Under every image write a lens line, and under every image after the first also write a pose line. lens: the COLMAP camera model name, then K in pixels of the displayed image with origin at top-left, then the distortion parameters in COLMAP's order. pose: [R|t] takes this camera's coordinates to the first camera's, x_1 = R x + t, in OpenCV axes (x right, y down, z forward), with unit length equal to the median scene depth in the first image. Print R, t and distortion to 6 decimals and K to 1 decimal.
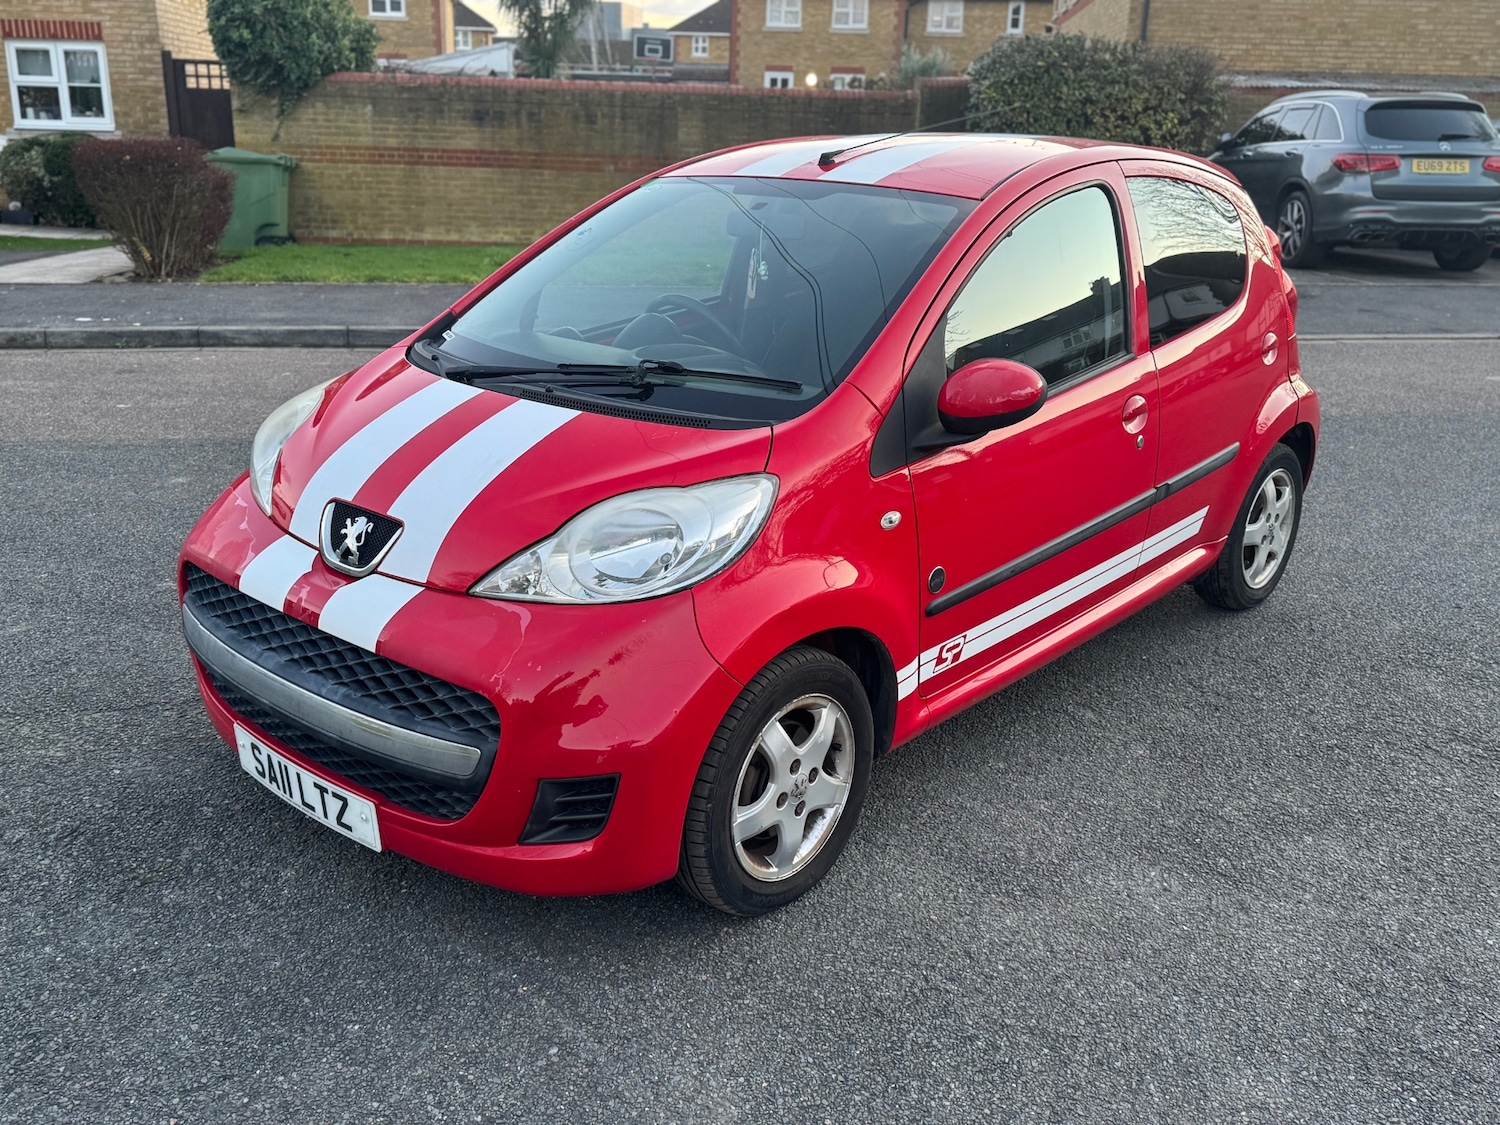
lens RADIAL K [[1382.8, 0, 742.2], [0, 1382.8, 576.5], [0, 0, 1]] dist [0.035298, 0.000000]
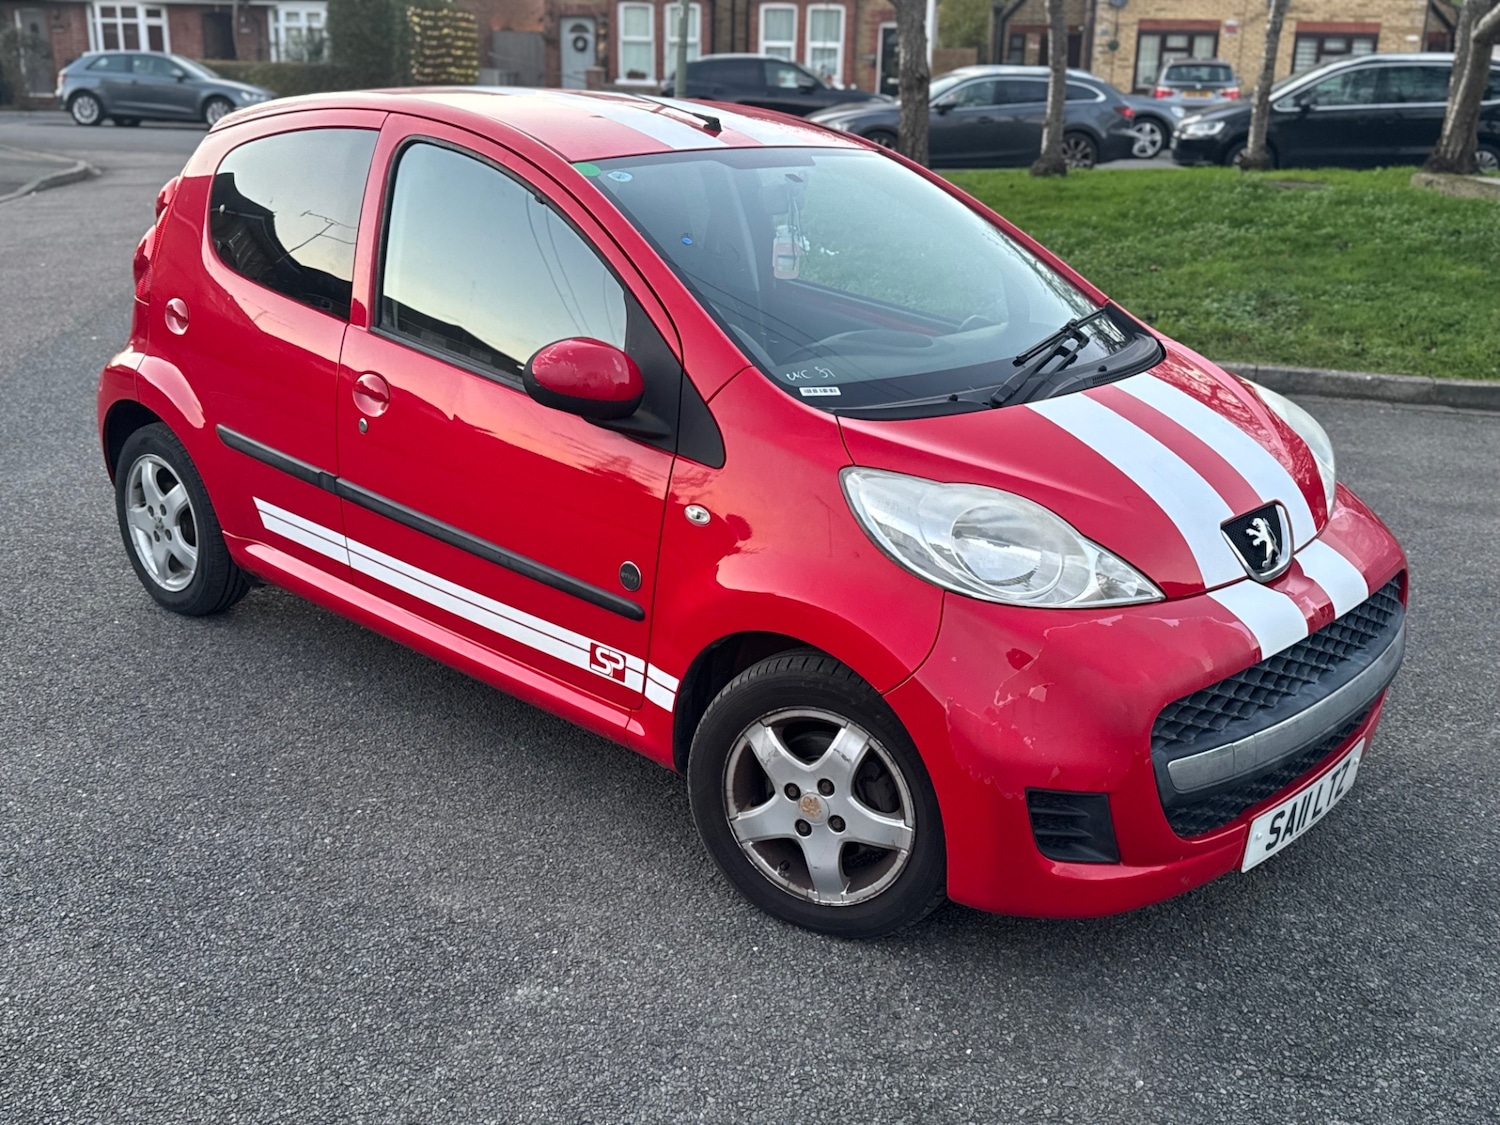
lens RADIAL K [[1618.4, 0, 773.3], [0, 1618.4, 568.3], [0, 0, 1]] dist [0.029271, 0.000000]
pose [[-0.038585, -0.316994, 0.947642, -1.058206], [0.296415, 0.902033, 0.313807, -0.367496], [-0.954280, 0.293003, 0.059157, 1.001587]]
